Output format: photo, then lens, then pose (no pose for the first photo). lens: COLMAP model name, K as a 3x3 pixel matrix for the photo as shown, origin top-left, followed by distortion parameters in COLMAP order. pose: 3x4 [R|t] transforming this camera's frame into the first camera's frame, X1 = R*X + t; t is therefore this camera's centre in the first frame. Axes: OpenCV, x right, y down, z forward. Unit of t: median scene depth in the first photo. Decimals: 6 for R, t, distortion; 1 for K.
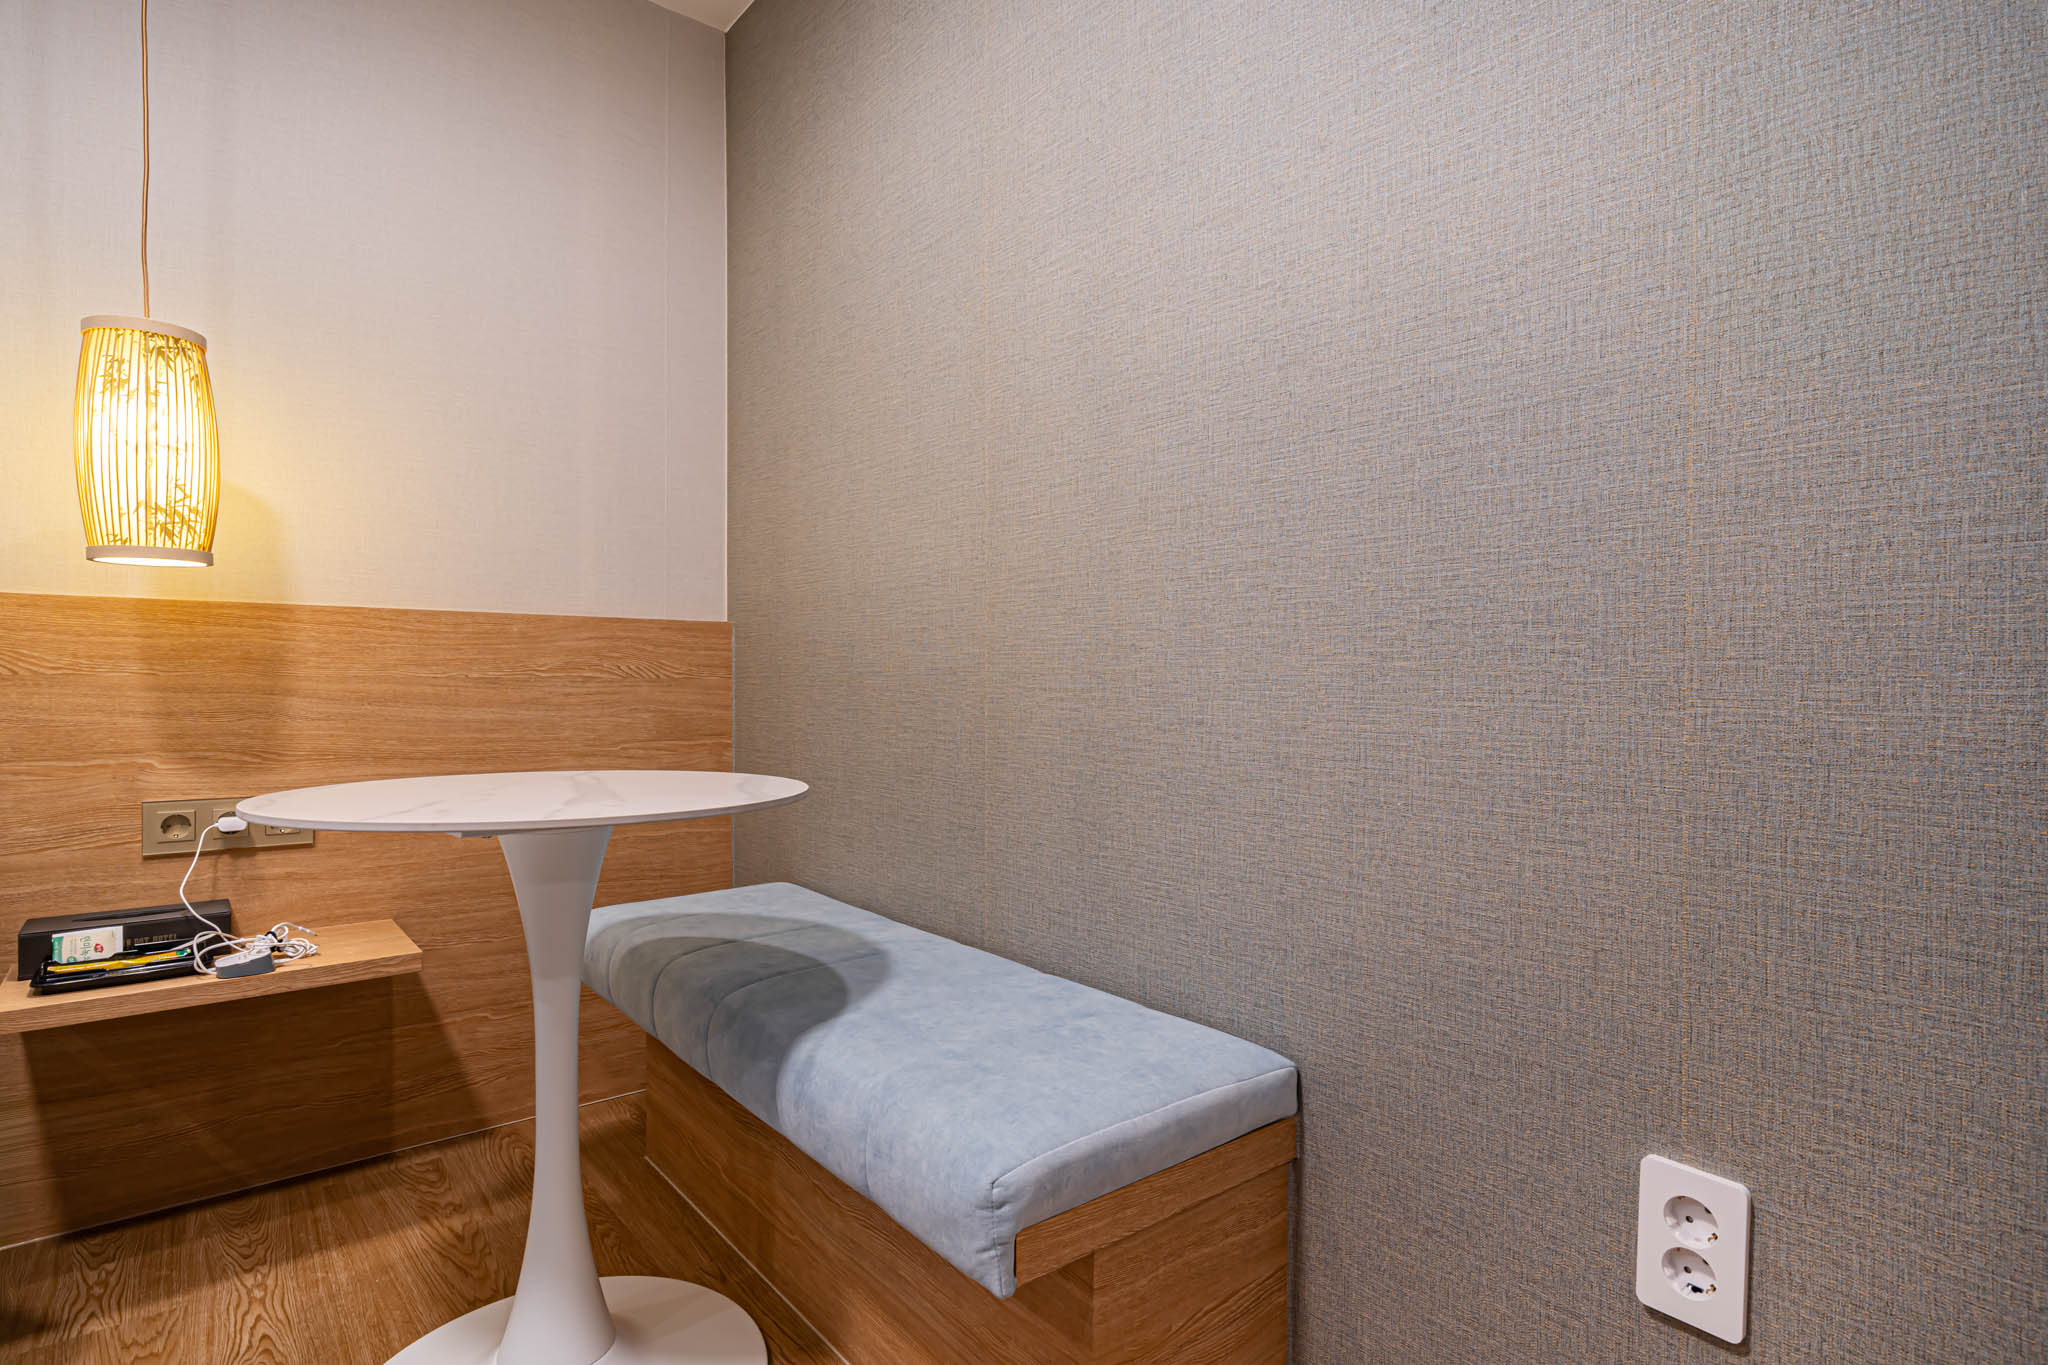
lens RADIAL K [[961.8, 0, 1038.5], [0, 961.8, 673.2], [0, 0, 1]] dist [0.017206, 0.000268]
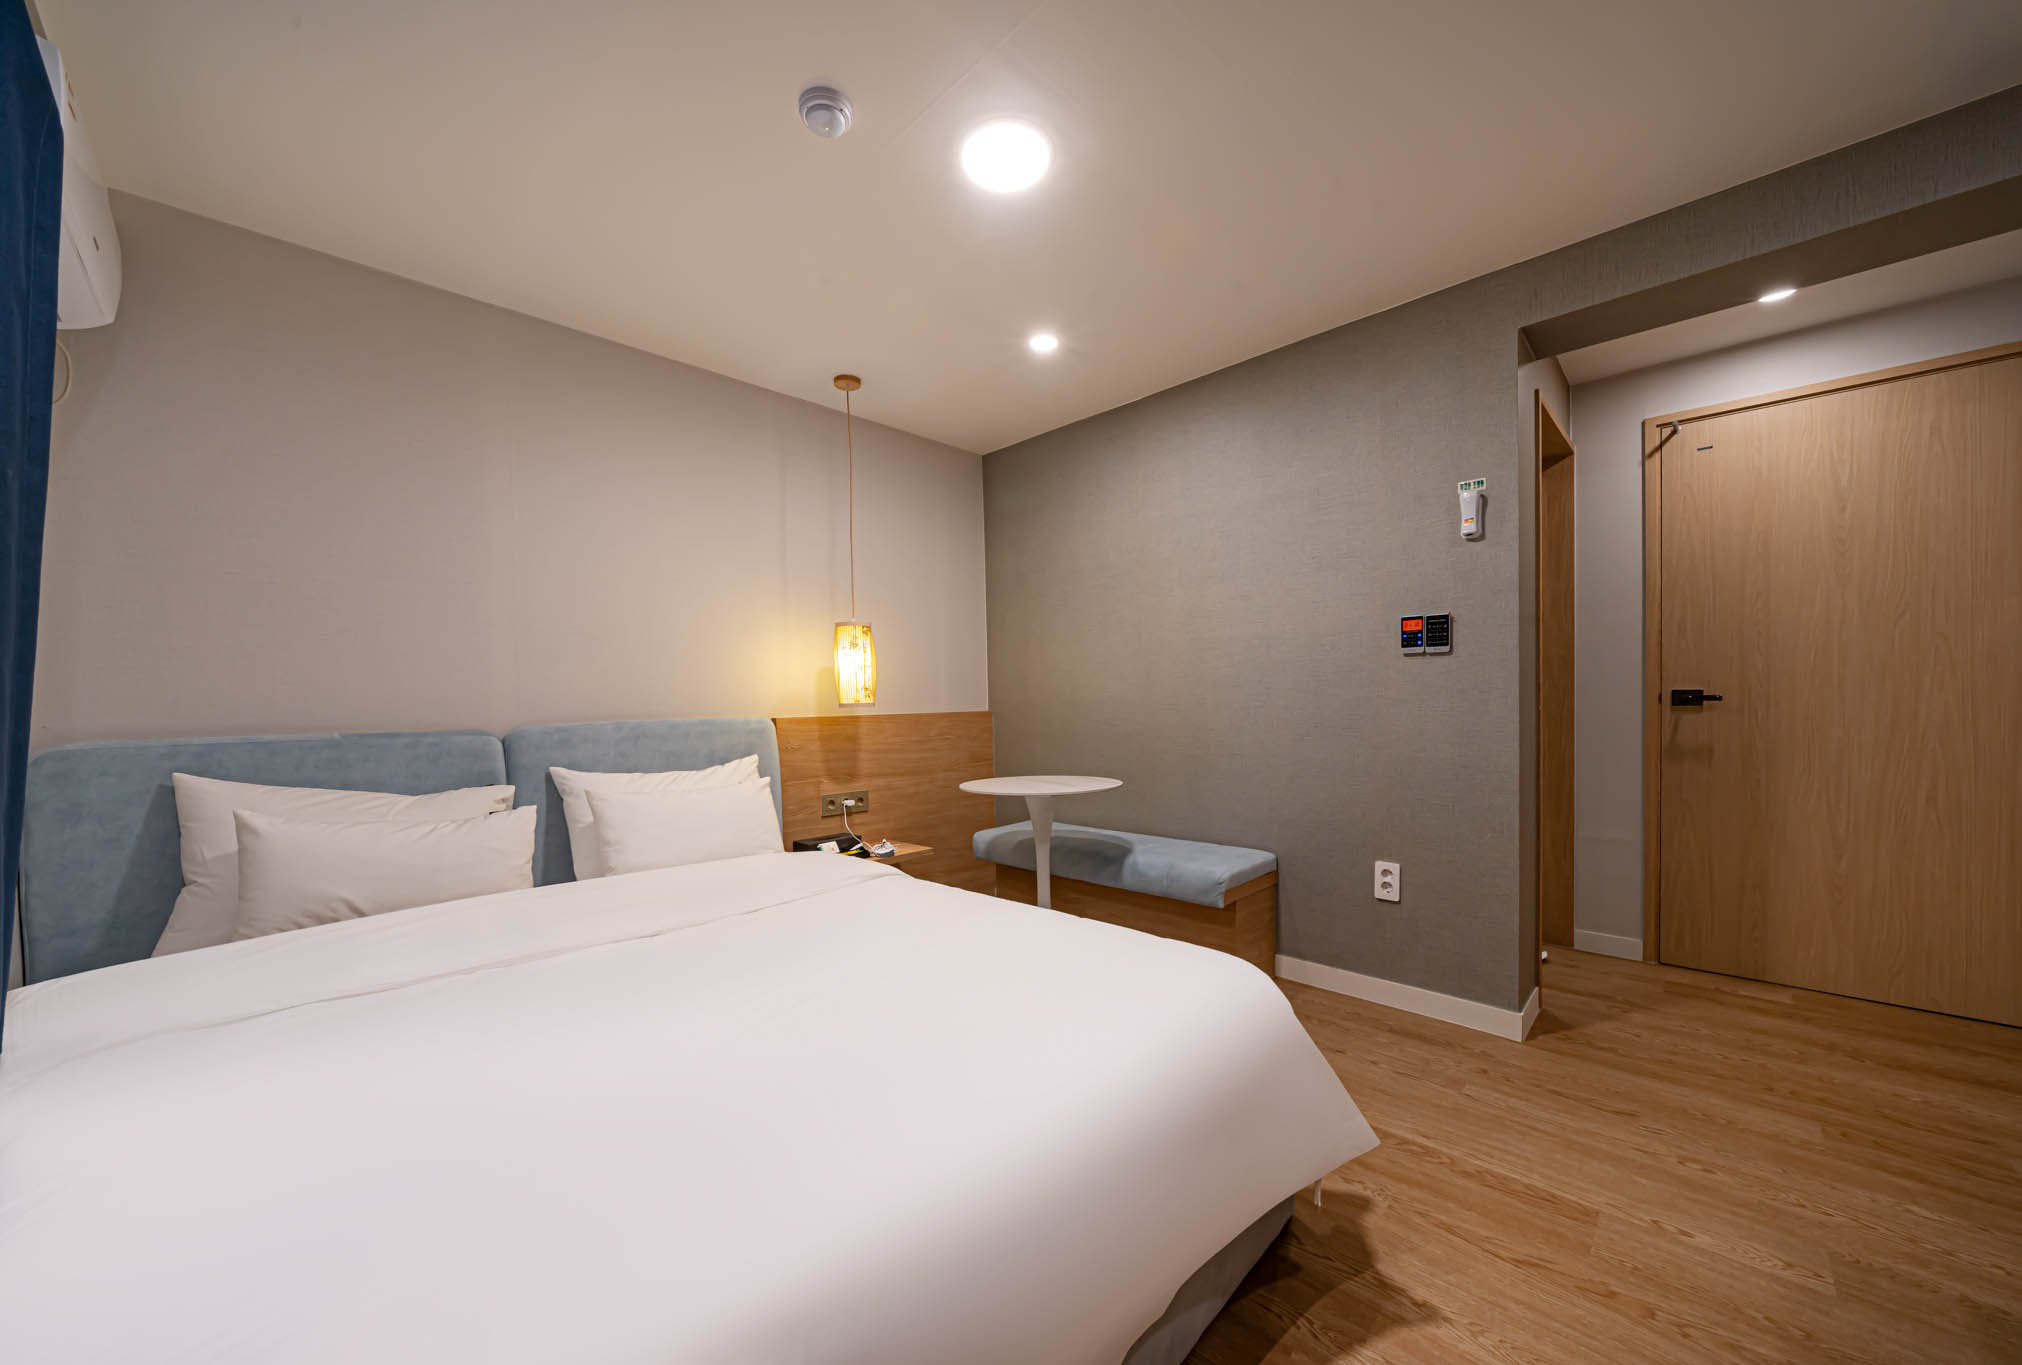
lens RADIAL K [[679.8, 0, 1018.5], [0, 679.8, 695.9], [0, 0, 1]] dist [0.018849, 0.000118]
pose [[0.992247, -0.026088, 0.121513, -0.744886], [0.026216, 0.999656, 0.000543, -0.145034], [-0.121485, 0.002647, 0.992590, -1.037335]]
